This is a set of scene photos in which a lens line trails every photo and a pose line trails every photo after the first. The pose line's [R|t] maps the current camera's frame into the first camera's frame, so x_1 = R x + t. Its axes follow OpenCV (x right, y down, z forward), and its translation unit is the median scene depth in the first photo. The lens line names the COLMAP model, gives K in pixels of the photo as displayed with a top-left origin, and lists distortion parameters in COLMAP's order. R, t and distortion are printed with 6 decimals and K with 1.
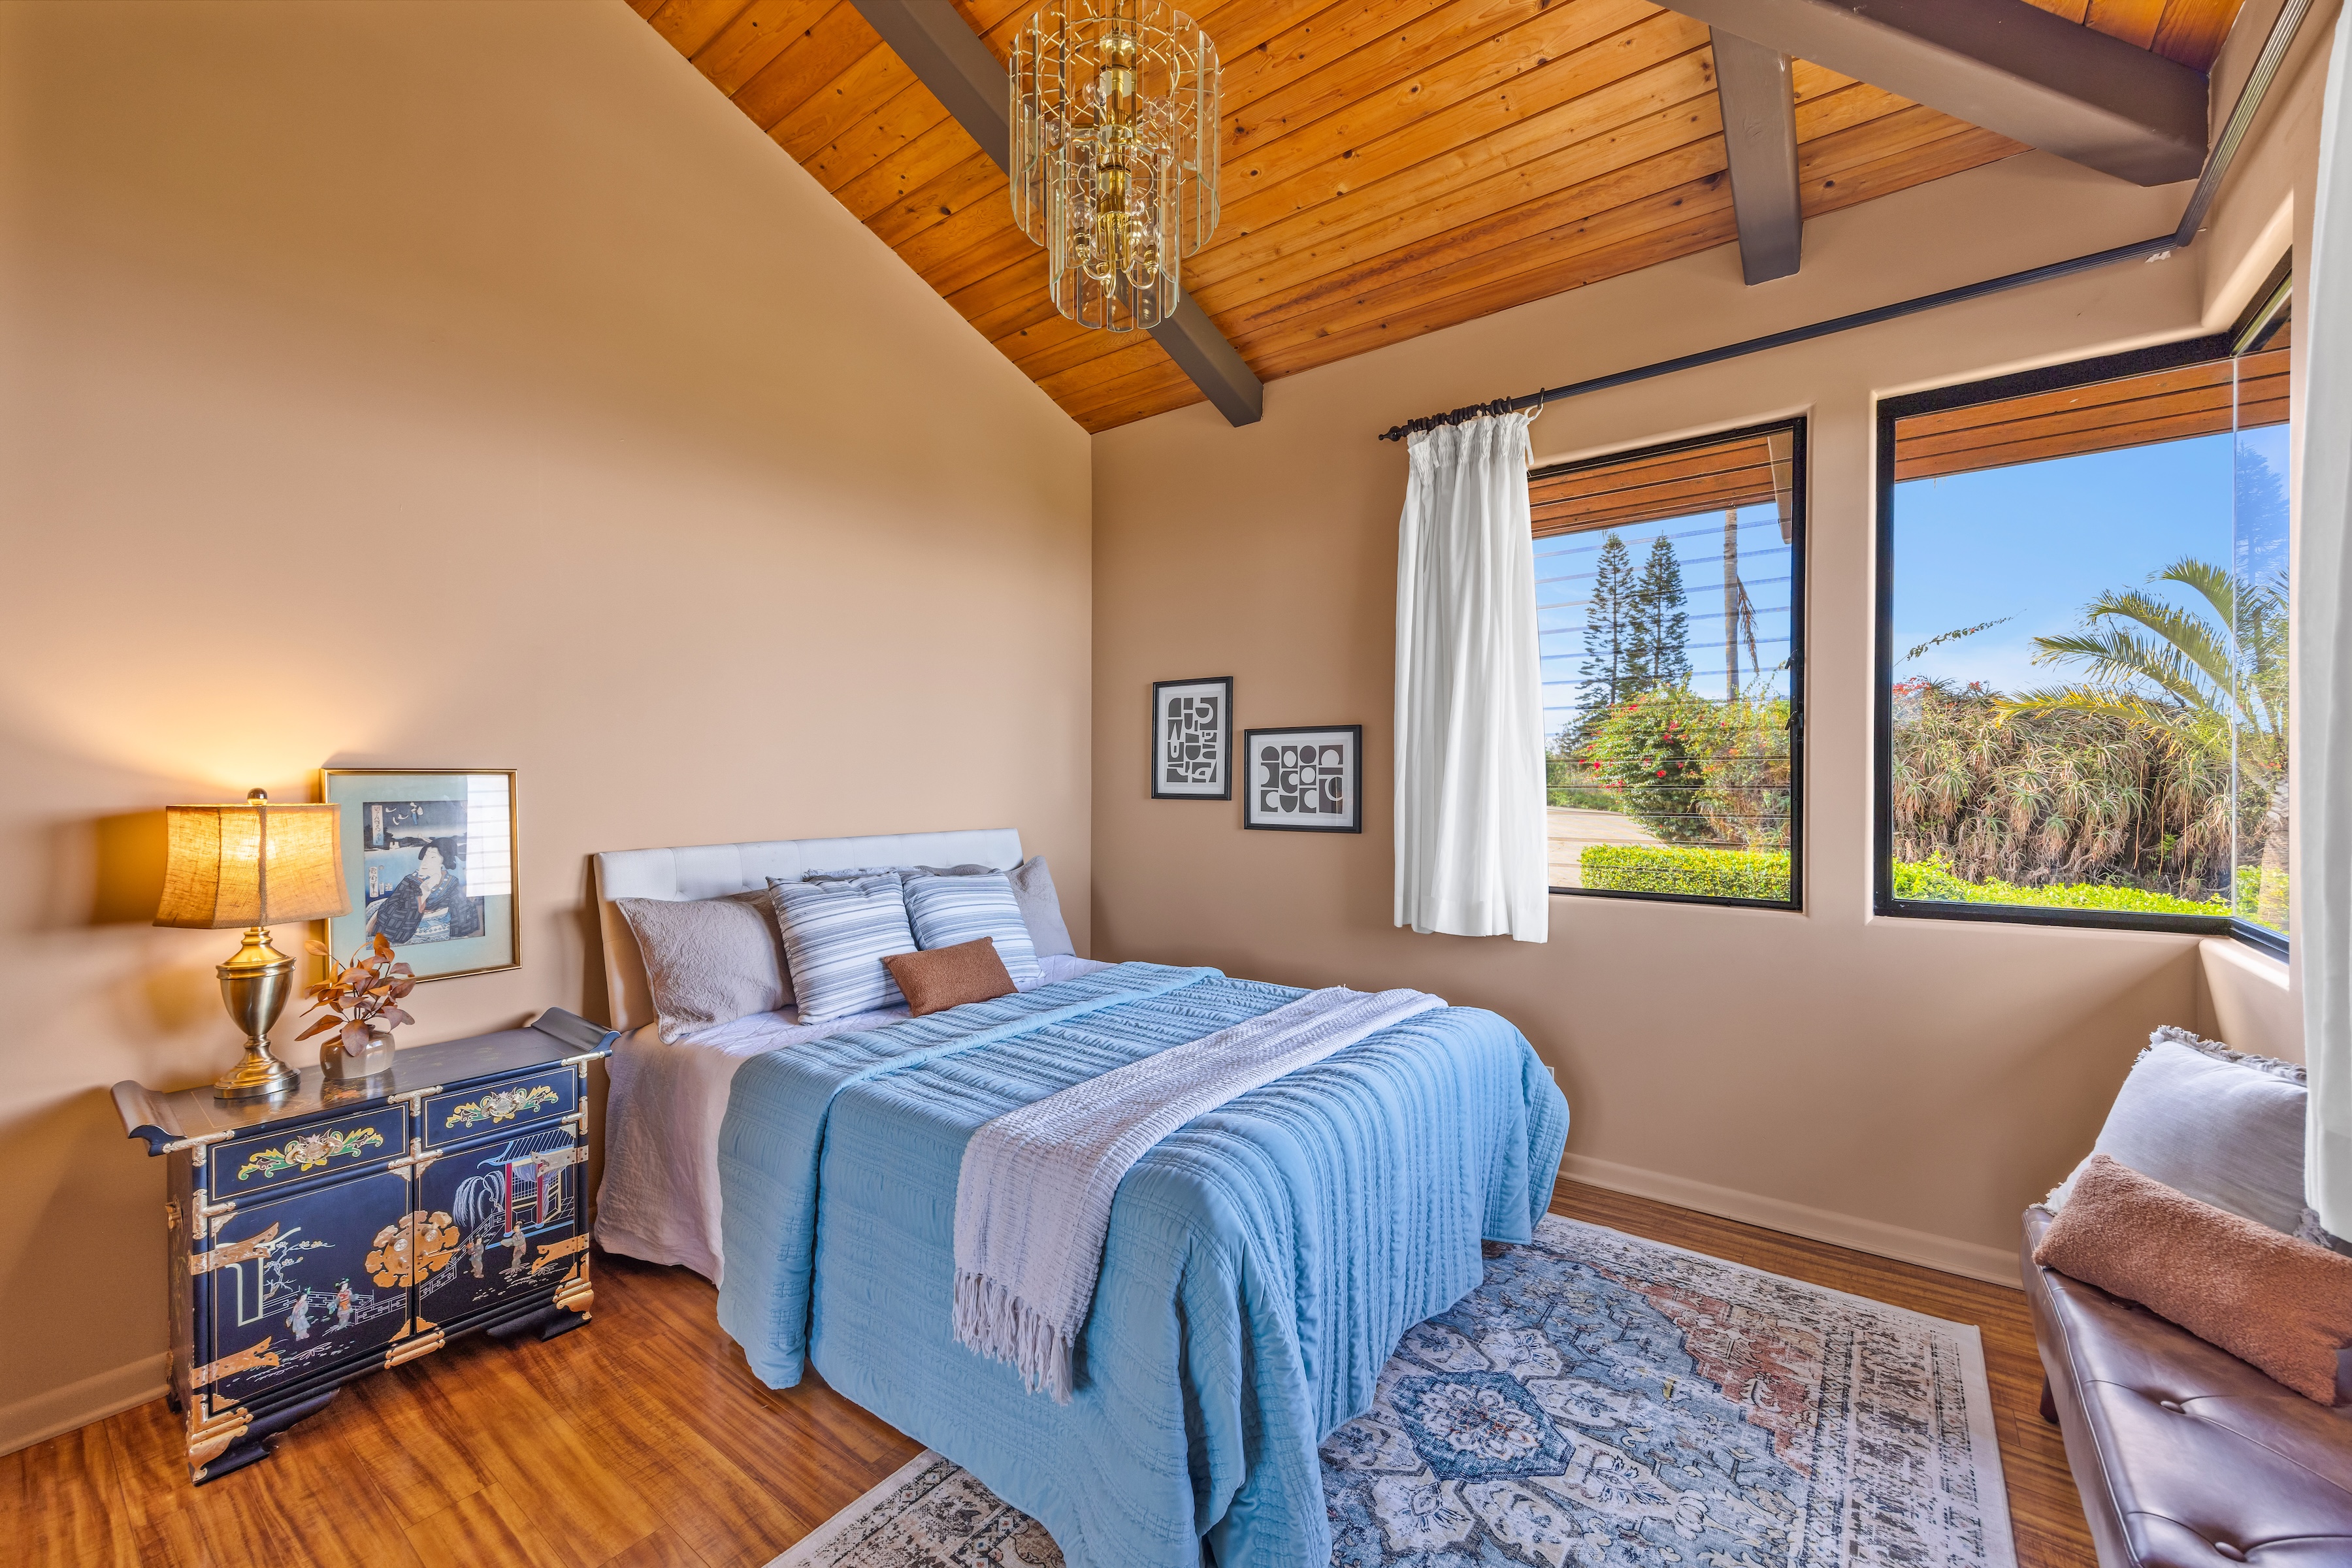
lens RADIAL K [[910.9, 0, 1146.1], [0, 910.9, 783.6], [0, 0, 1]] dist [0.015967, 0.000053]
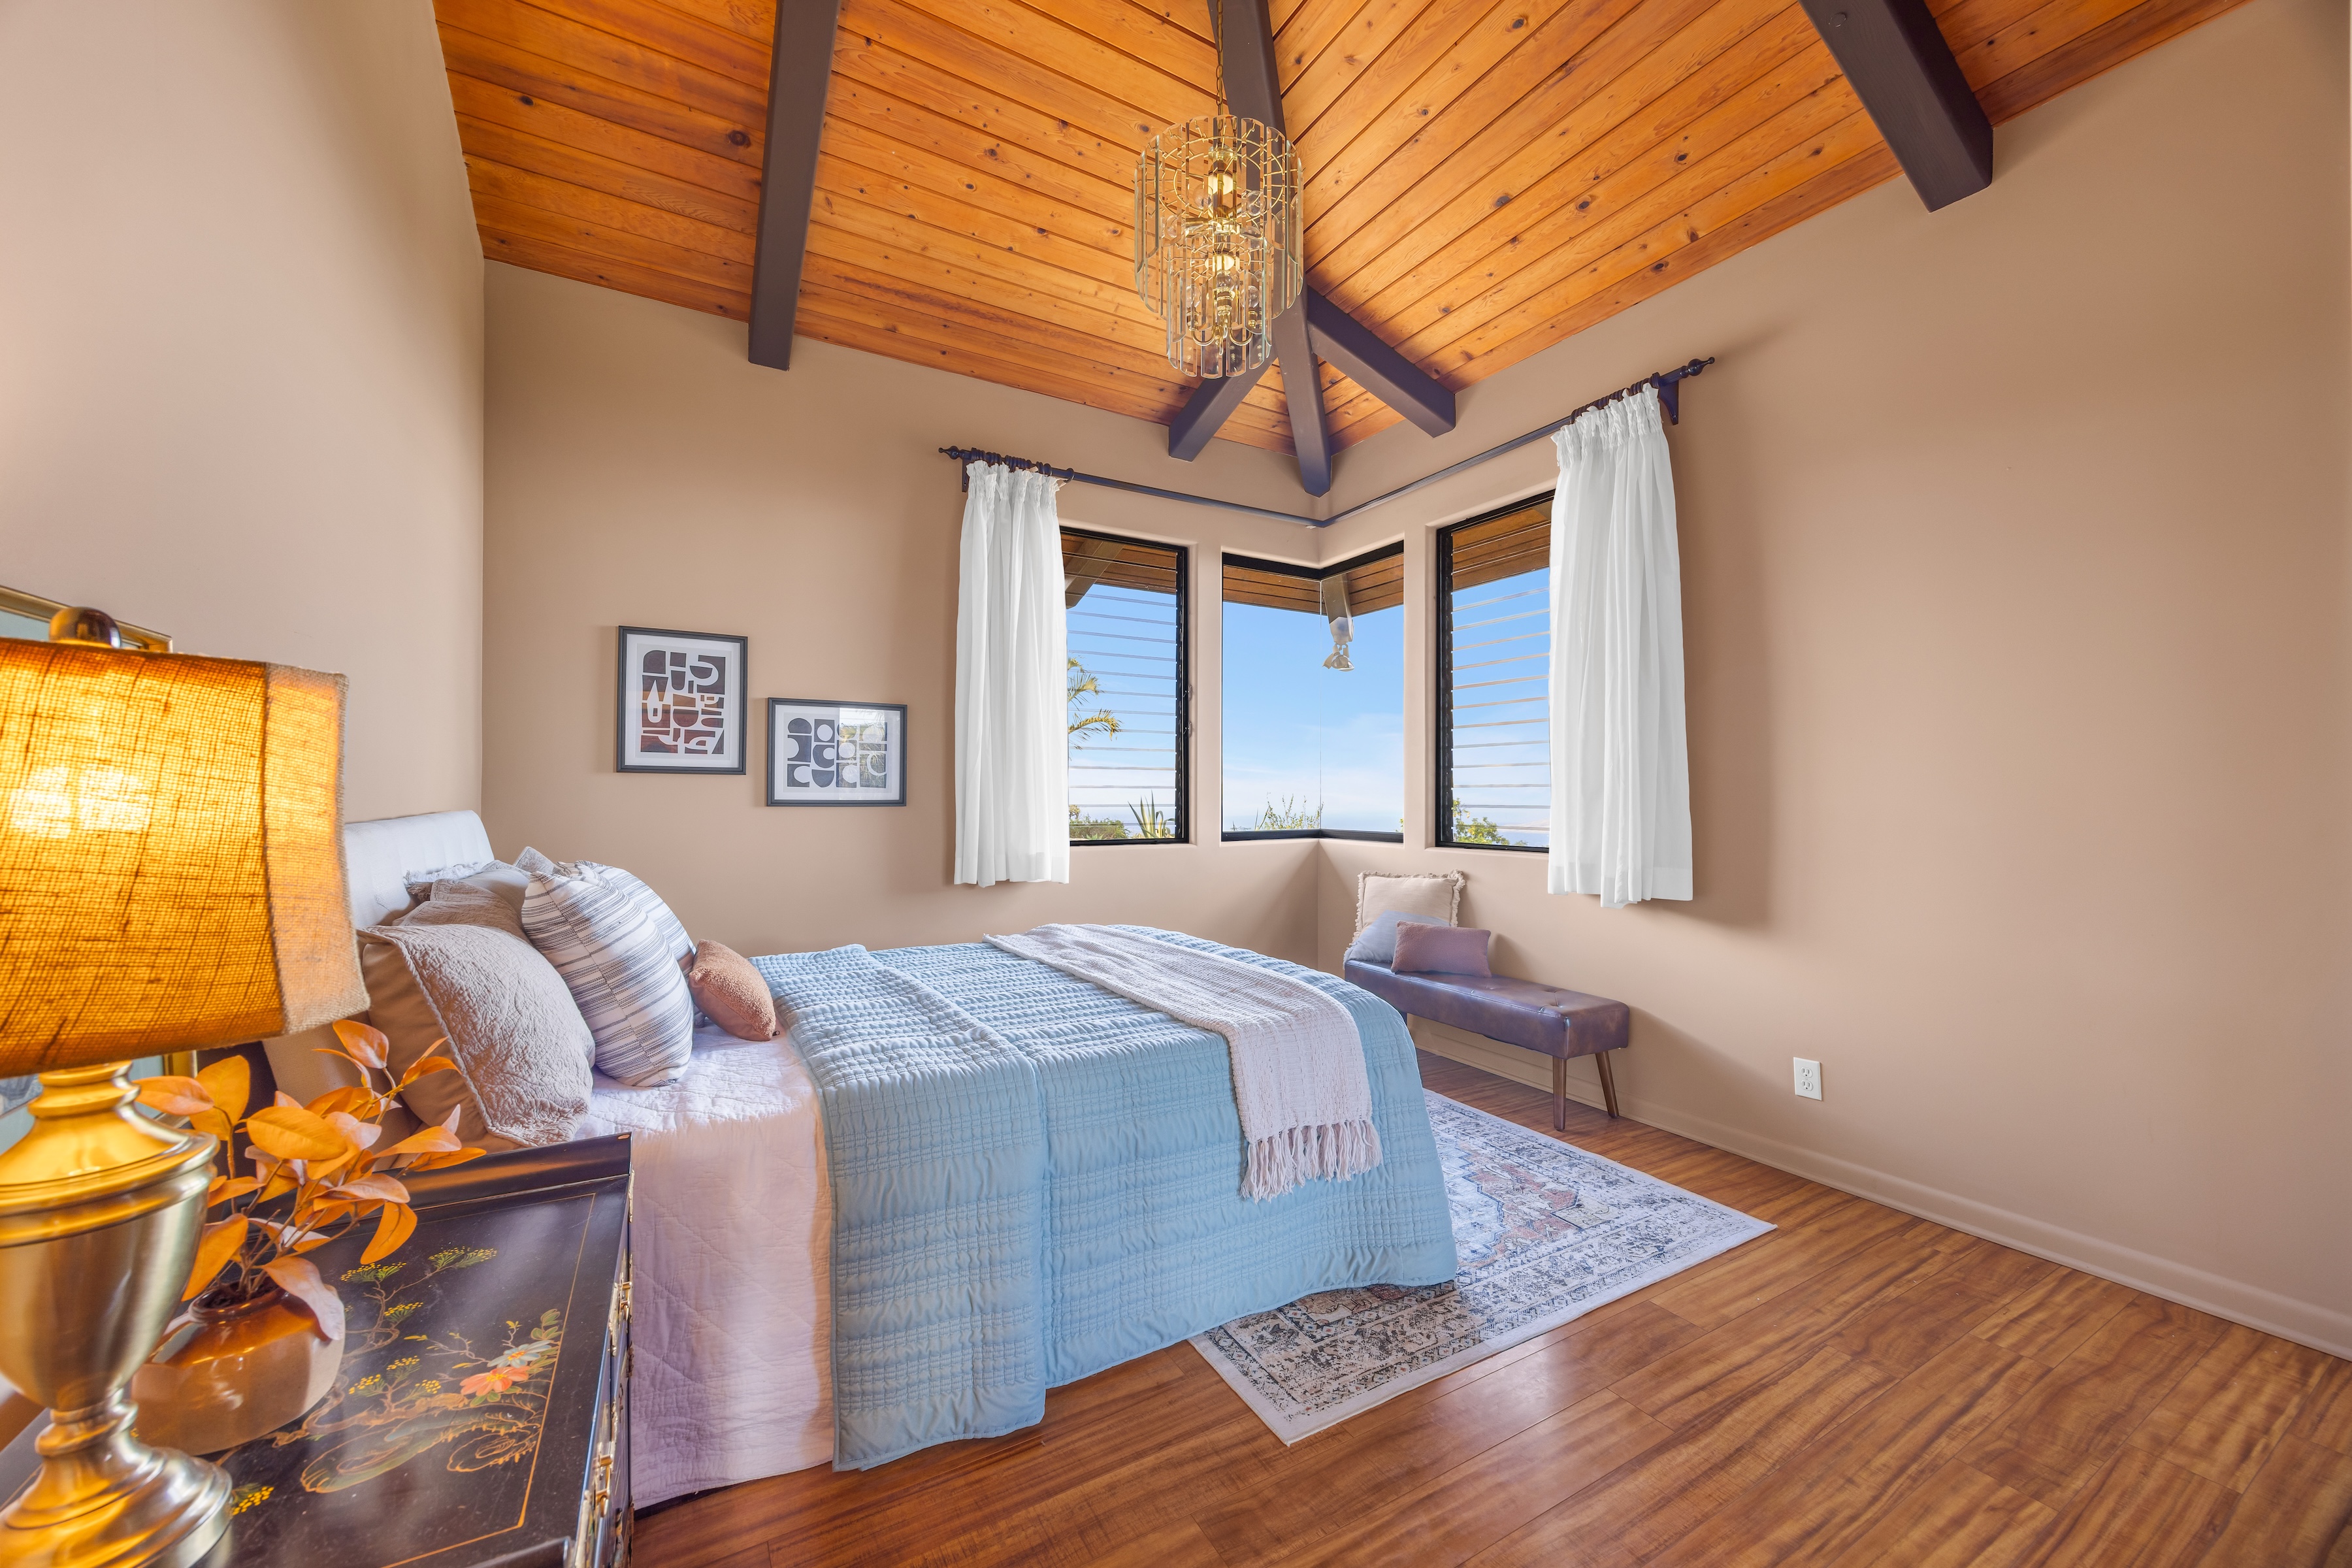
lens RADIAL K [[910.9, 0, 1146.1], [0, 910.9, 783.6], [0, 0, 1]] dist [0.015967, 0.000053]
pose [[0.397522, 0.010871, 0.917528, -0.598373], [-0.005188, 0.999940, -0.009600, 0.034923], [-0.917578, -0.000944, 0.397555, 0.291287]]
